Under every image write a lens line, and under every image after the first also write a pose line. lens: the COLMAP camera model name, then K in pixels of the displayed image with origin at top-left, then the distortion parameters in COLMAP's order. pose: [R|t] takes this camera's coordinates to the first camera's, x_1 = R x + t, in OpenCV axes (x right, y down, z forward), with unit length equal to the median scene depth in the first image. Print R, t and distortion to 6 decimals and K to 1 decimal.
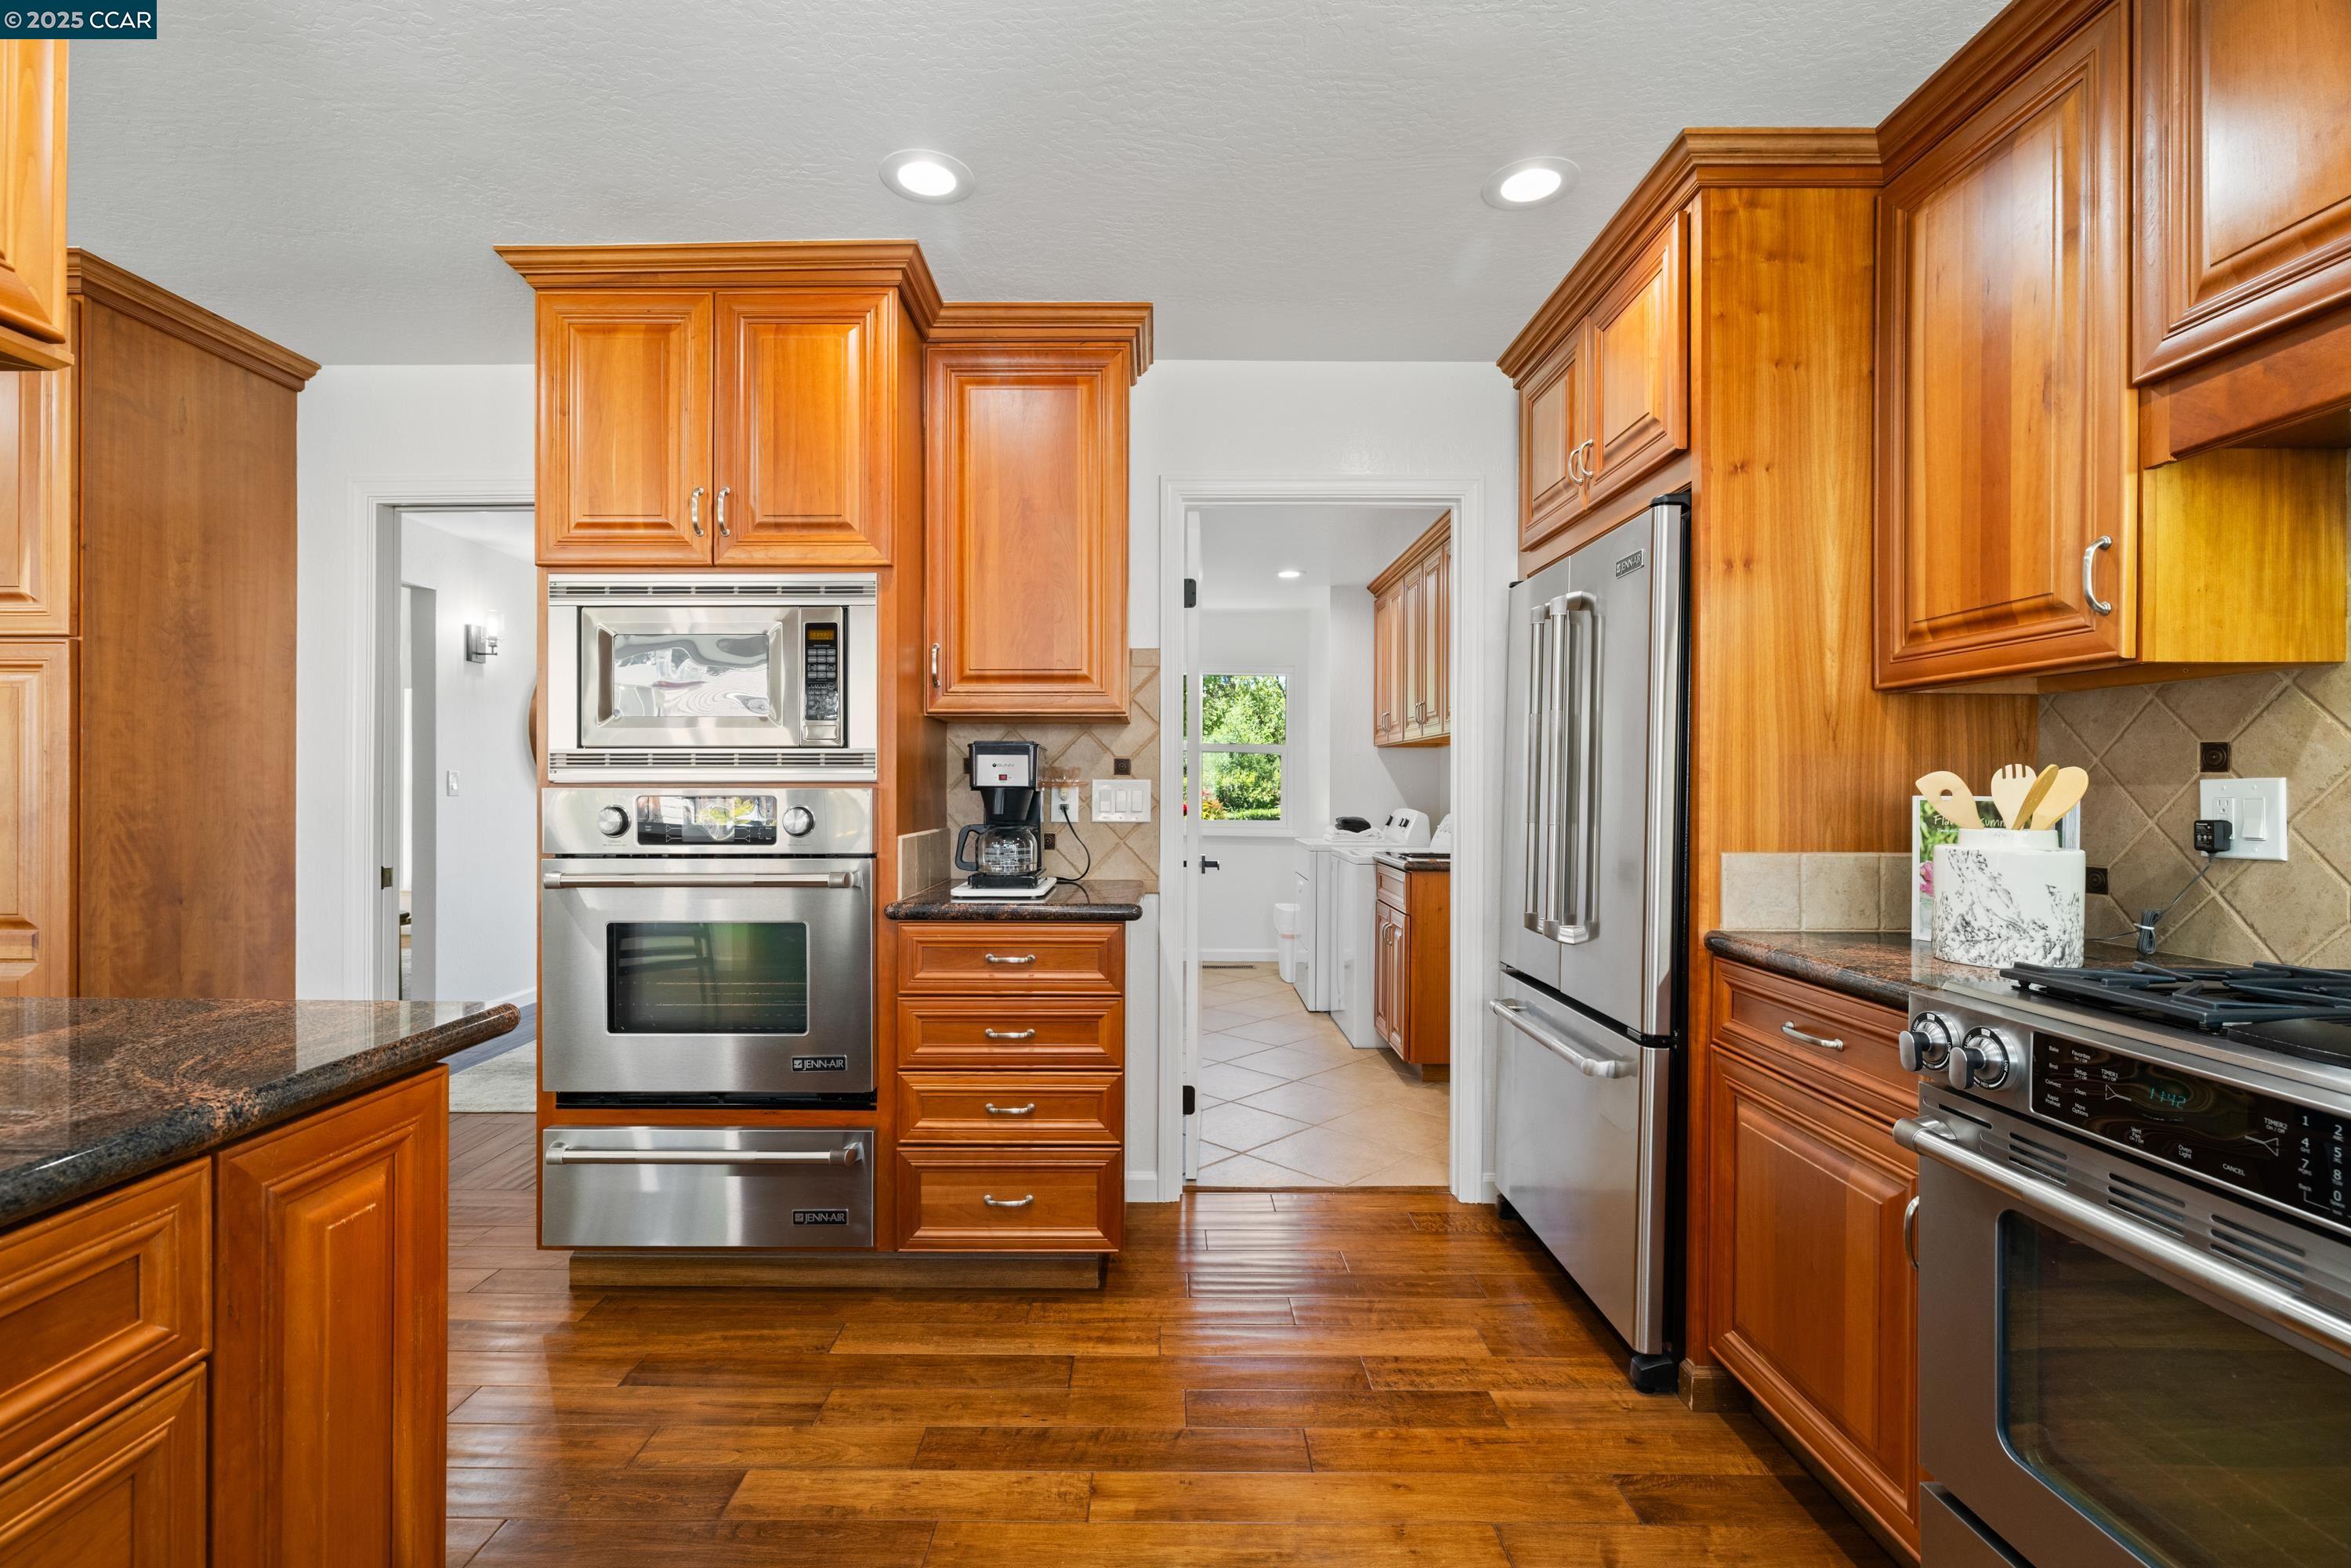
lens RADIAL K [[1058.3, 0, 1163.3], [0, 1058.3, 786.9], [0, 0, 1]] dist [0.001548, 0.000170]
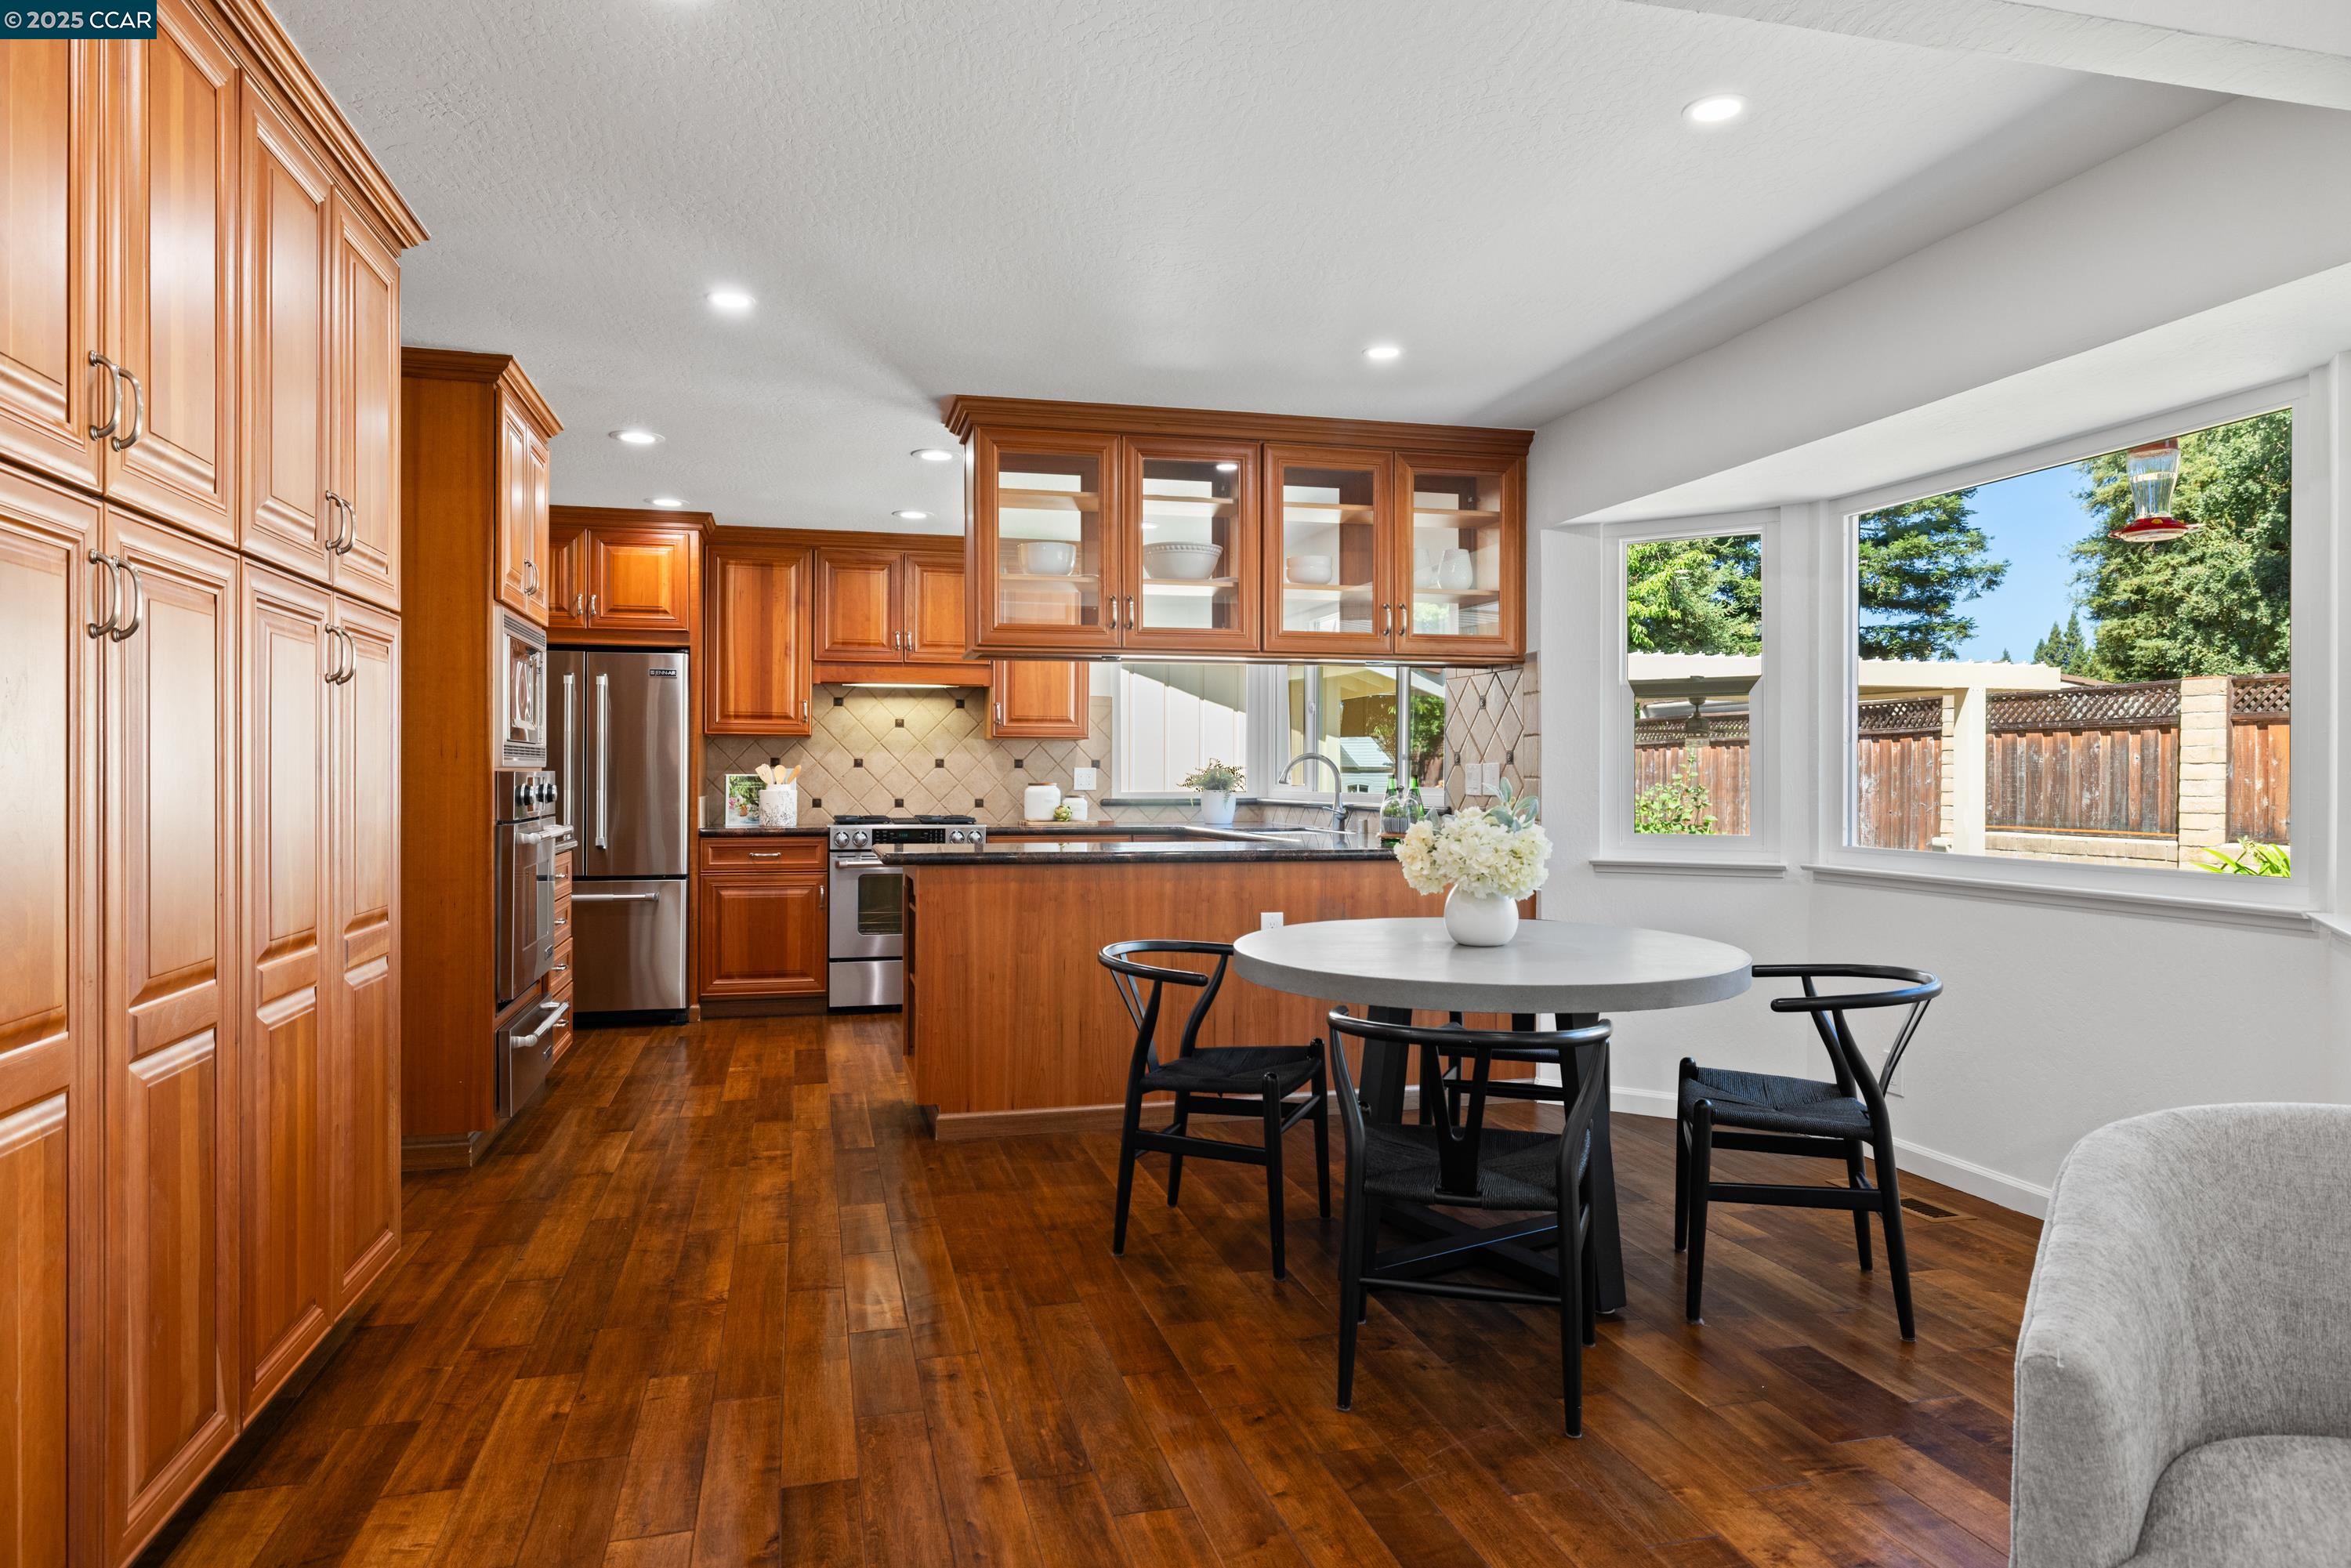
lens RADIAL K [[1405.4, 0, 1163.3], [0, 1405.4, 783.6], [0, 0, 1]] dist [0.003278, -0.000009]
pose [[-0.246967, -0.005604, 0.969008, -0.865307], [0.000690, 0.999982, 0.005959, 0.003290], [-0.969024, 0.002140, -0.246959, 0.220181]]
